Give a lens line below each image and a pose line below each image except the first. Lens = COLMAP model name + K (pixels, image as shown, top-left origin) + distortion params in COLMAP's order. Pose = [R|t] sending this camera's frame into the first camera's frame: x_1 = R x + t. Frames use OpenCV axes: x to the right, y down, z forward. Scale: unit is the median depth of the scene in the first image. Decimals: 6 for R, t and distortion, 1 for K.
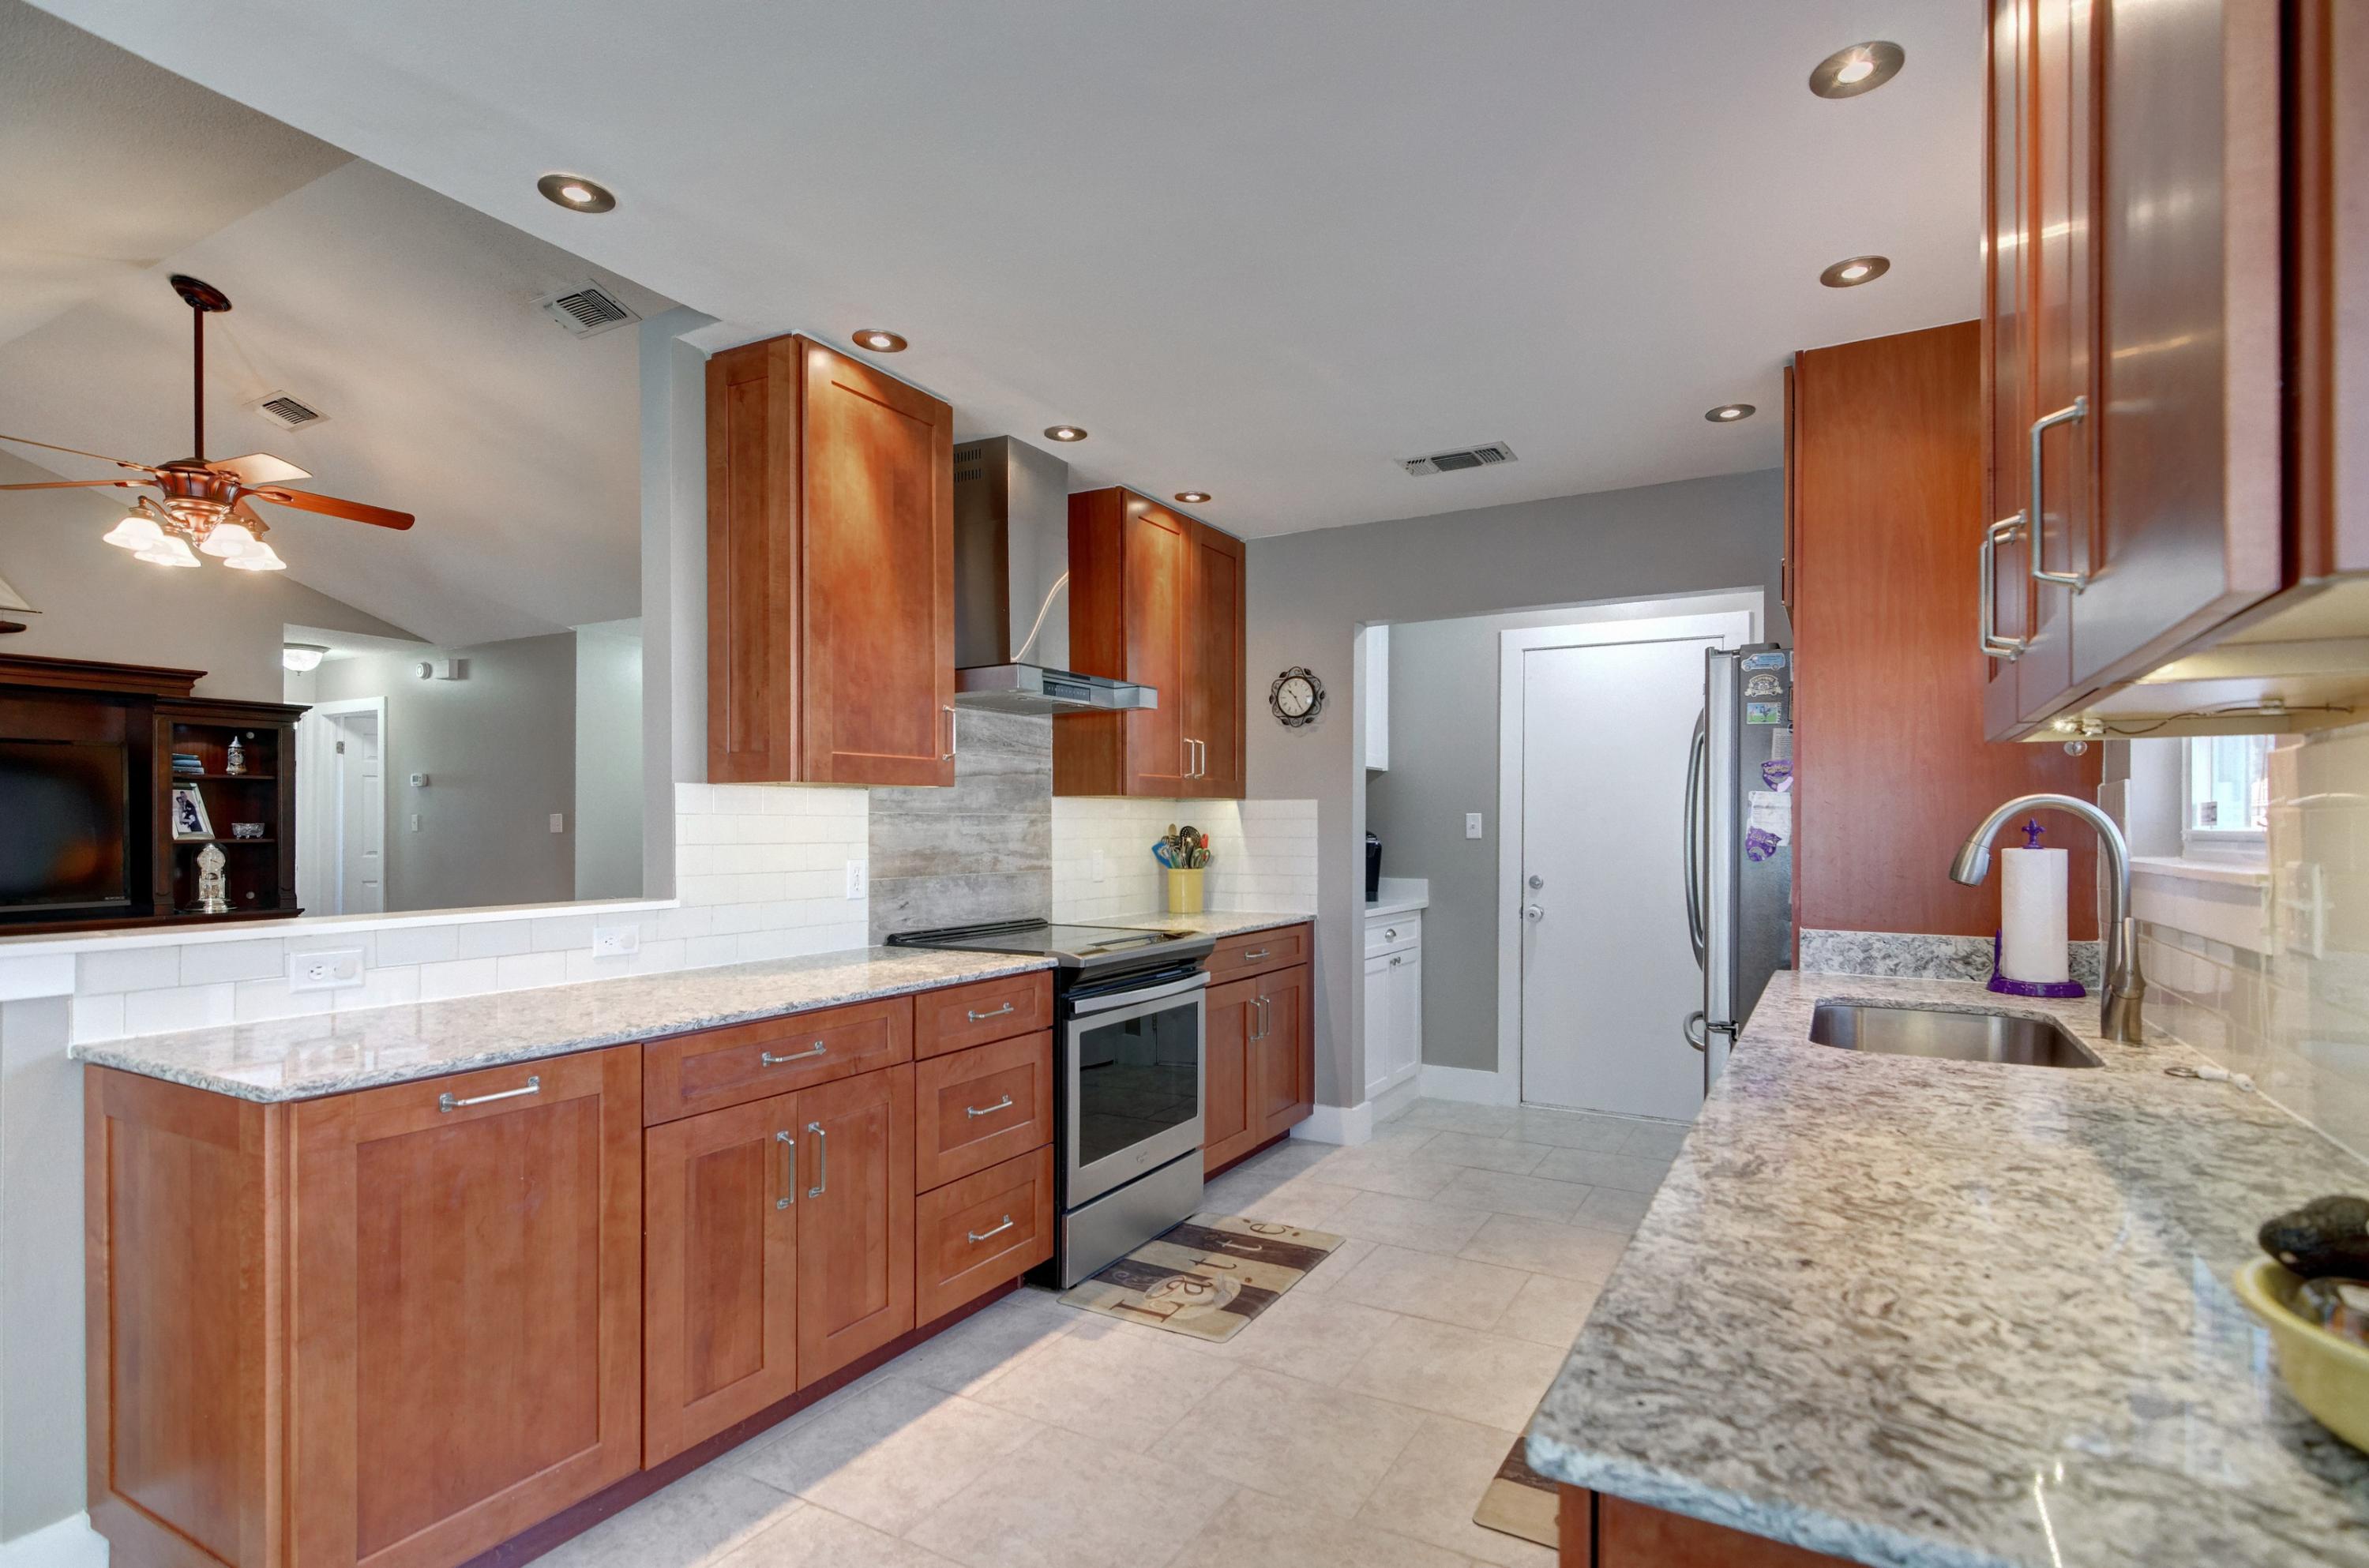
lens RADIAL K [[1178.8, 0, 1192.4], [0, 1178.8, 824.2], [0, 0, 1]] dist [0.004334, -0.000154]
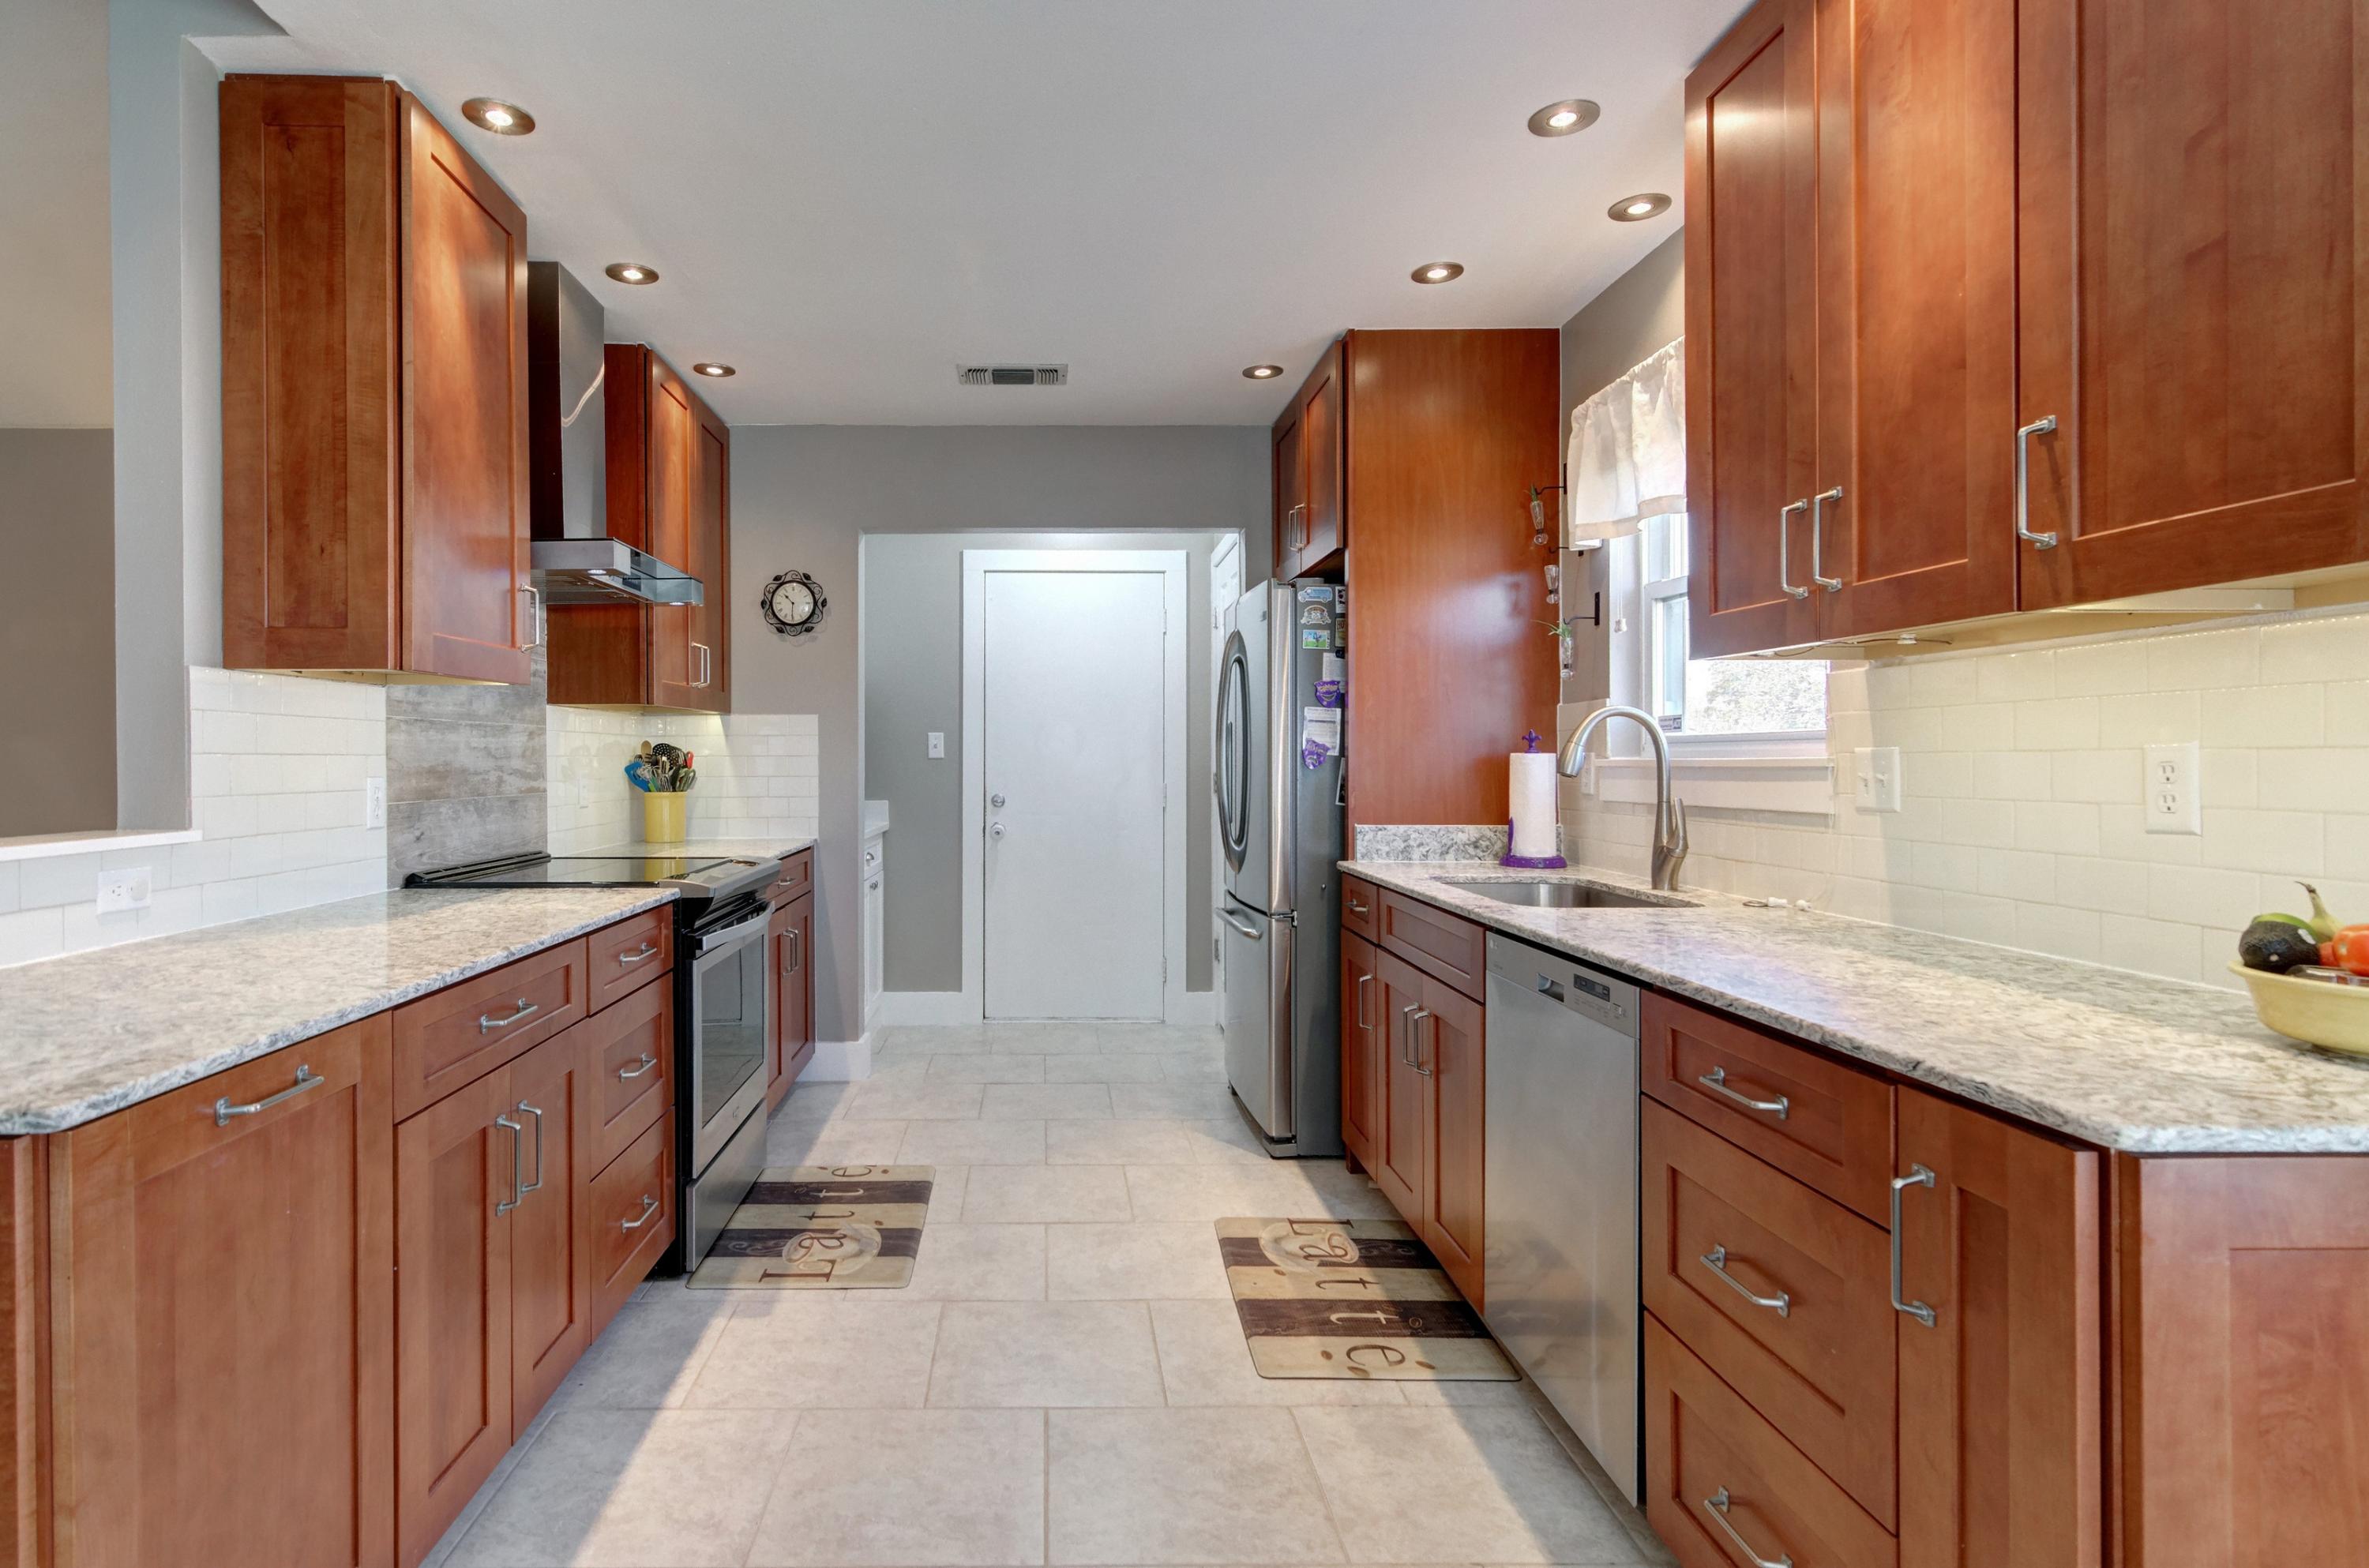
lens RADIAL K [[1239.8, 0, 1069.1], [0, 1239.8, 756.9], [0, 0, 1]] dist [-0.002138, -0.000675]
pose [[0.862202, -0.002321, 0.506559, -0.299885], [0.002575, 0.999997, 0.000198, 0.017554], [-0.506558, 0.001134, 0.862205, 0.075205]]
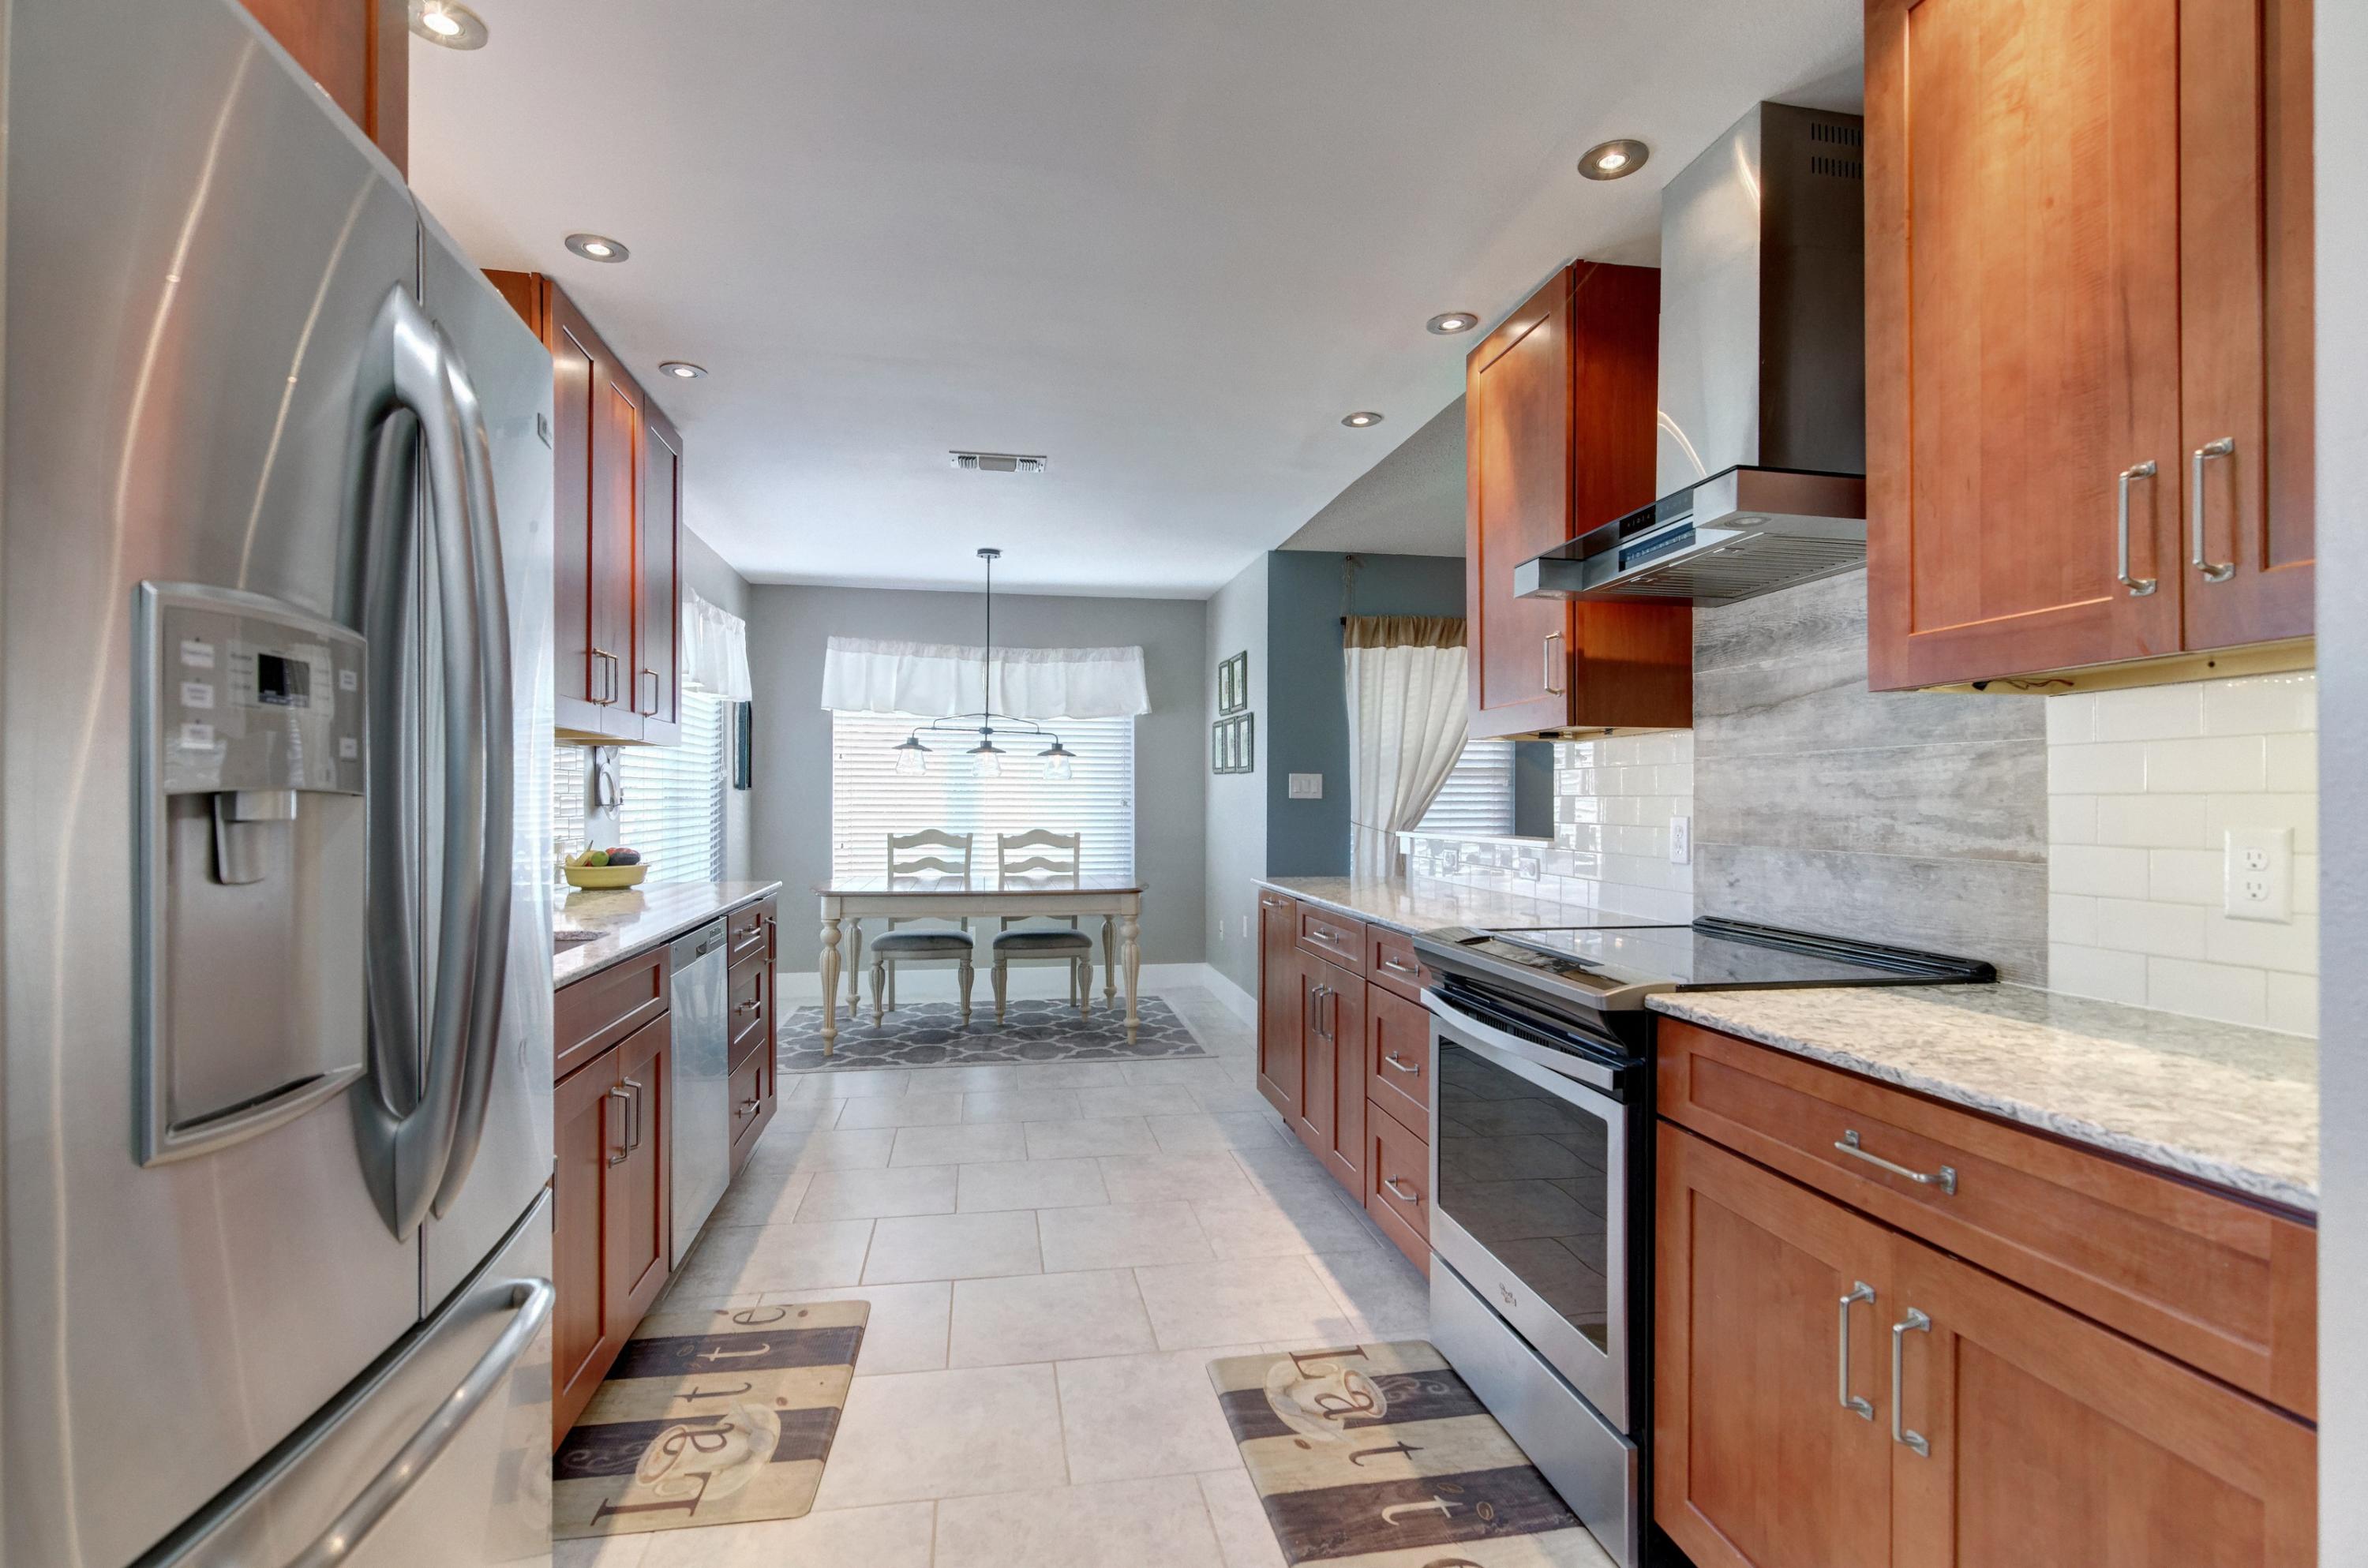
lens RADIAL K [[1152.3, 0, 1172.2], [0, 1152.3, 763.2], [0, 0, 1]] dist [0.013598, -0.000277]
pose [[-0.781846, -0.025167, -0.622964, 0.494947], [-0.005535, 0.999426, -0.033429, 0.021551], [0.623447, -0.022688, -0.781536, 1.393651]]
